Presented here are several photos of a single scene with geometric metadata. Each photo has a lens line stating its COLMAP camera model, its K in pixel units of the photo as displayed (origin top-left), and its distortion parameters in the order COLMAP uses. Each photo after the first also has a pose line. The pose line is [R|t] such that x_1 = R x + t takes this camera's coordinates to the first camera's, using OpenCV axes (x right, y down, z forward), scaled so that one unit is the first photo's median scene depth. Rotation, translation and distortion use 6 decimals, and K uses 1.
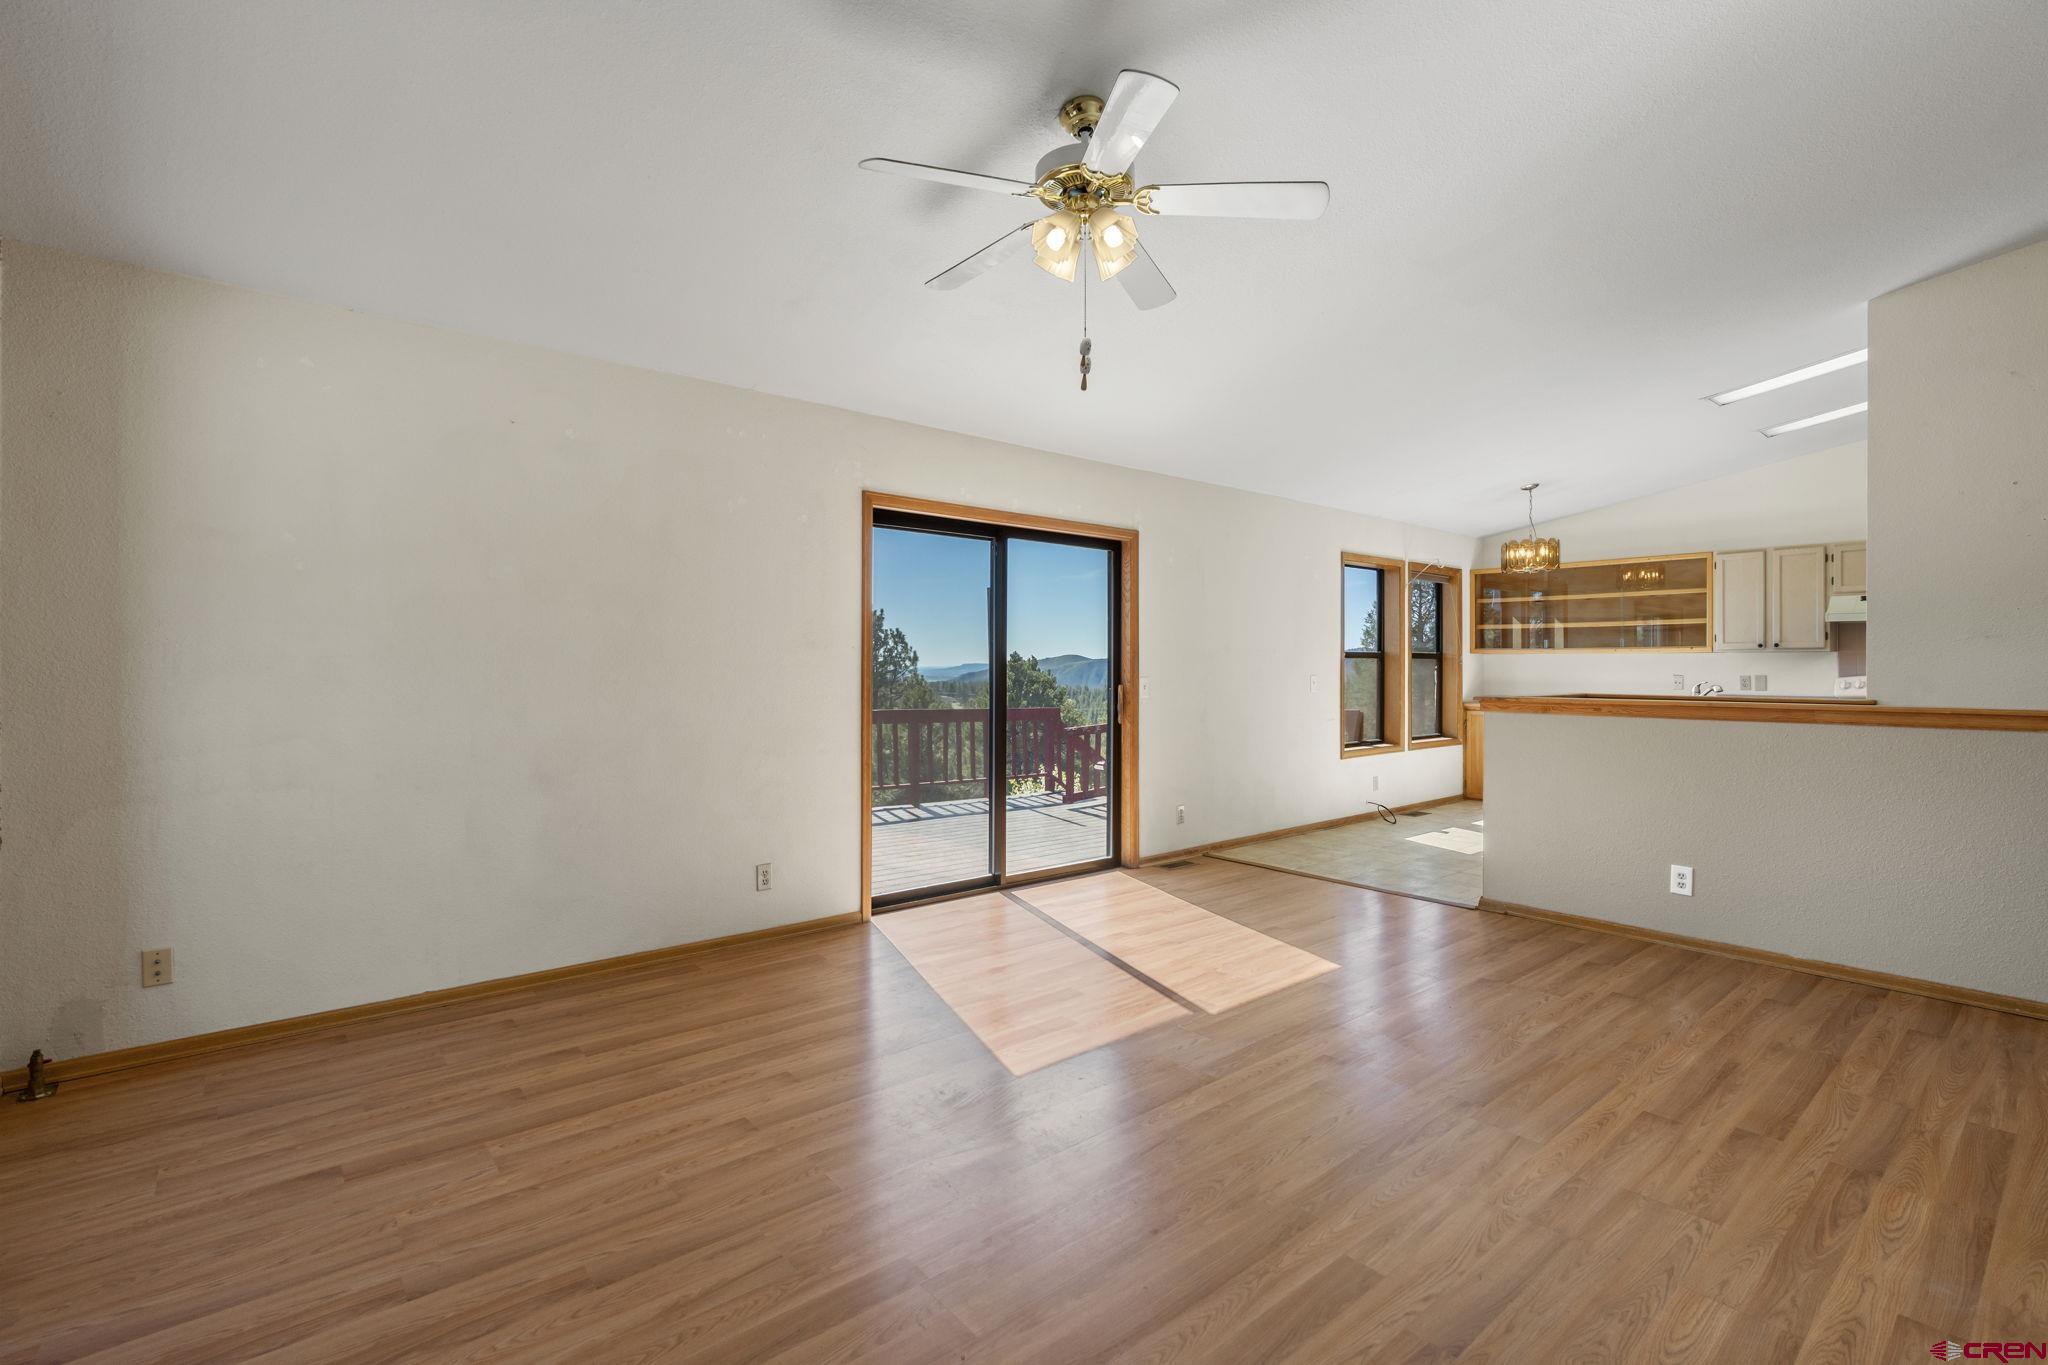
lens RADIAL K [[920.4, 0, 1013.9], [0, 920.4, 684.0], [0, 0, 1]] dist [-0.009647, -0.000368]
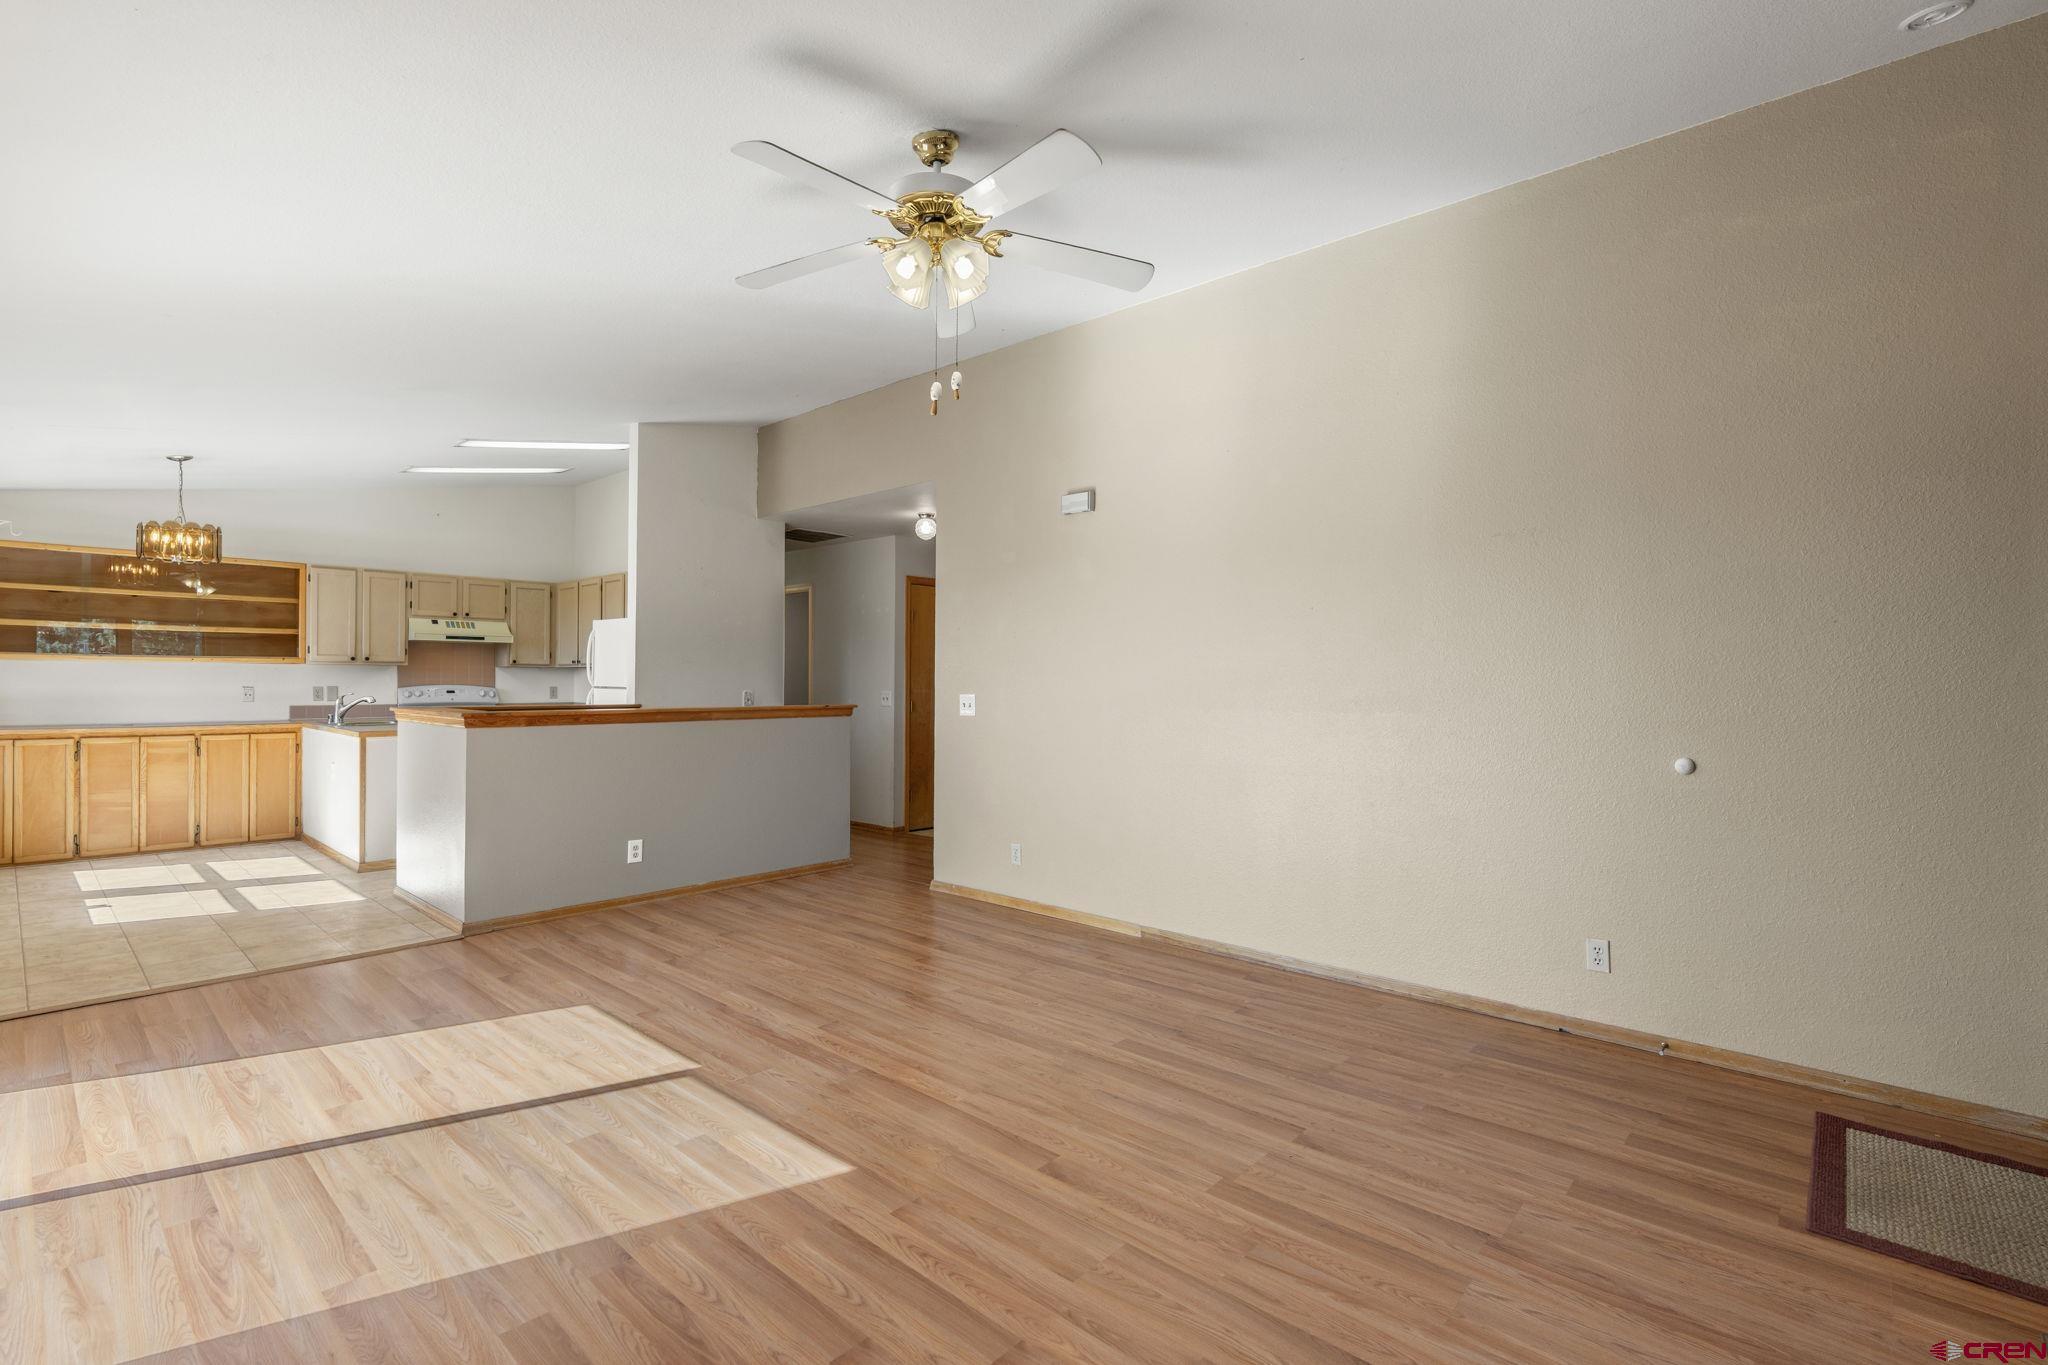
lens RADIAL K [[920.4, 0, 1014.8], [0, 920.4, 679.7], [0, 0, 1]] dist [-0.009647, -0.000368]
pose [[-0.132418, -0.001469, 0.991193, -0.582158], [0.014727, 0.999886, 0.003450, -0.016952], [-0.991084, 0.015054, -0.132382, 0.648069]]
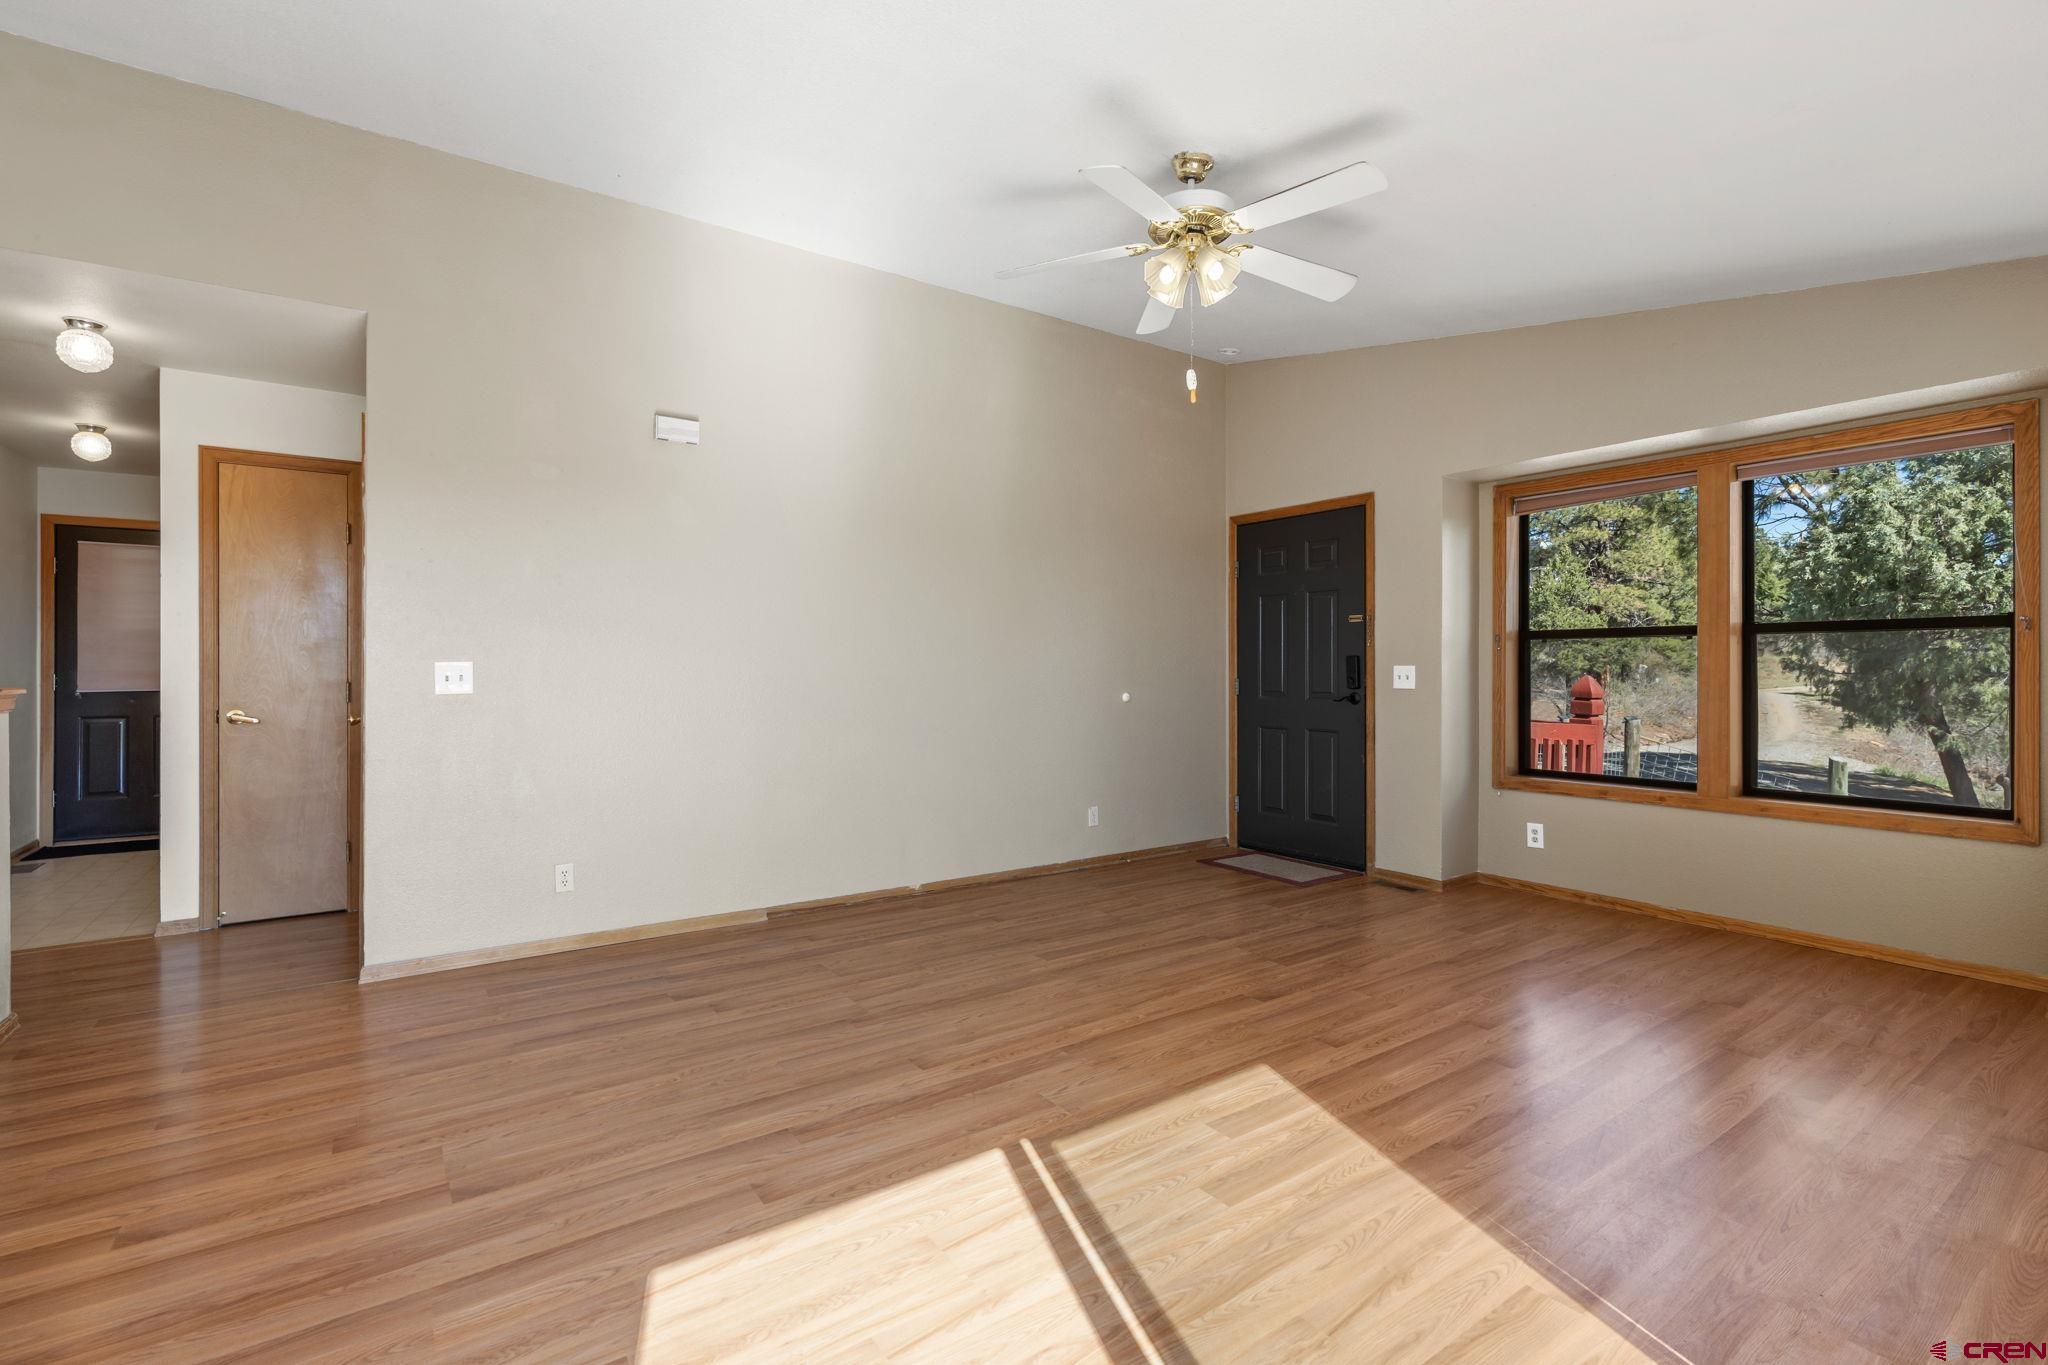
lens RADIAL K [[920.4, 0, 1009.2], [0, 920.4, 664.6], [0, 0, 1]] dist [-0.009647, -0.000368]
pose [[-0.995136, -0.004084, 0.098422, 0.121148], [-0.002428, 0.999854, 0.016938, -0.005888], [-0.098476, 0.016617, -0.995001, 1.349145]]
